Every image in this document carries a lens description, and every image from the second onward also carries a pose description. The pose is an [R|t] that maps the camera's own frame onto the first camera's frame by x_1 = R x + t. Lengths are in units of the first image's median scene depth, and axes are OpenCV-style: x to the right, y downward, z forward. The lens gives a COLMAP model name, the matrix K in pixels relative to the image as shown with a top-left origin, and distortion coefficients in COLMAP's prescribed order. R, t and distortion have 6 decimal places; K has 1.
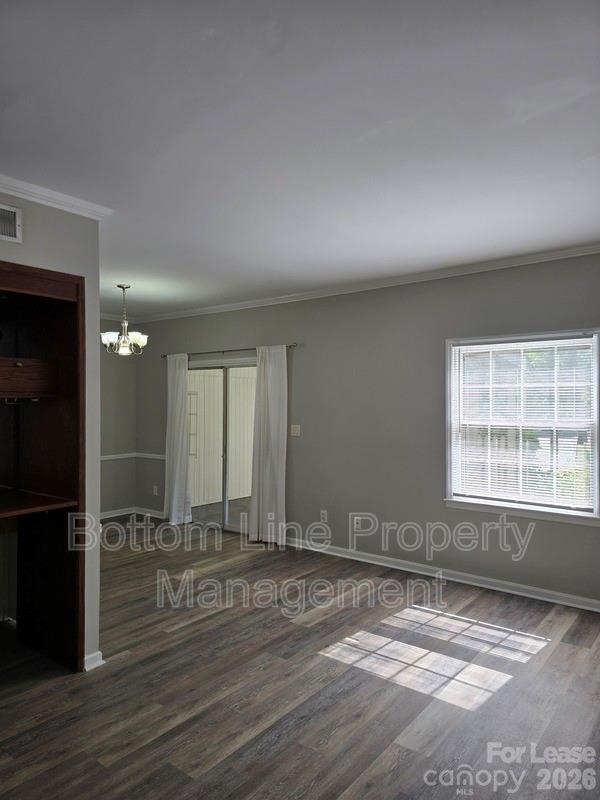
lens RADIAL K [[535.0, 0, 300.0], [0, 535.0, 400.0], [0, 0, 1]] dist [0.038951, -0.031685]
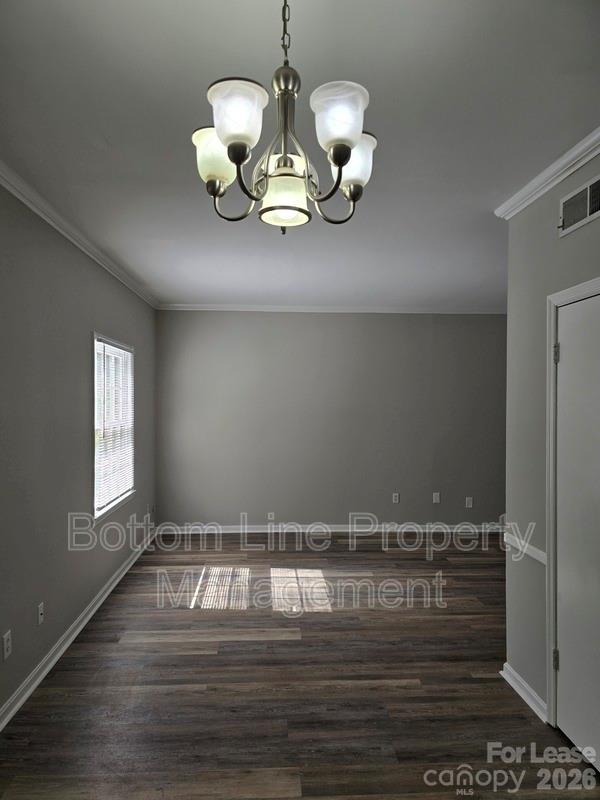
lens RADIAL K [[539.5, 0, 304.3], [0, 539.5, 401.1], [0, 0, 1]] dist [0.075409, -0.069428]
pose [[-0.672108, -0.009961, 0.740386, -0.770120], [-0.006525, 0.999950, 0.007530, -0.012459], [-0.740424, 0.000230, -0.672140, 1.739802]]
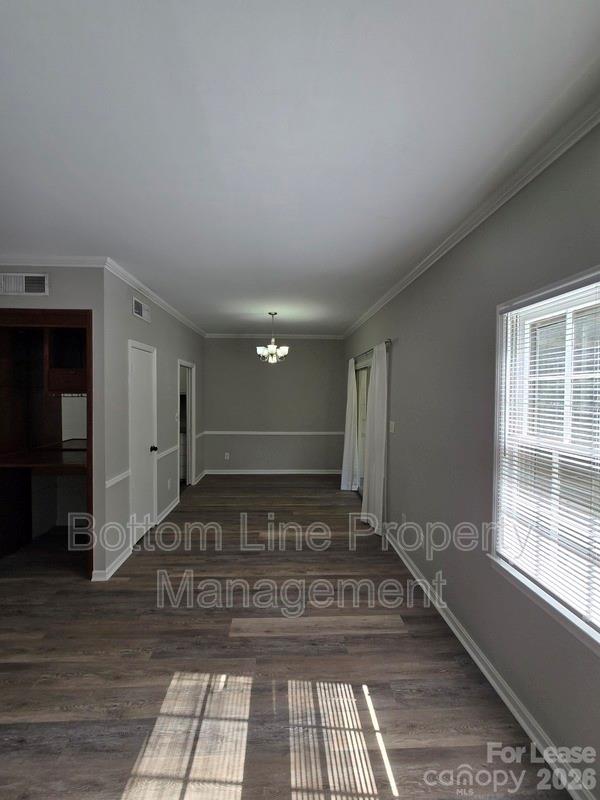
lens RADIAL K [[324.2, 0, 295.6], [0, 324.2, 400.0], [0, 0, 1]] dist [-0.001504, -0.000095]
pose [[0.648145, 0.024705, -0.761116, 0.537121], [-0.007652, 0.999634, 0.025930, -0.012667], [0.761479, -0.010982, 0.648097, 0.746579]]
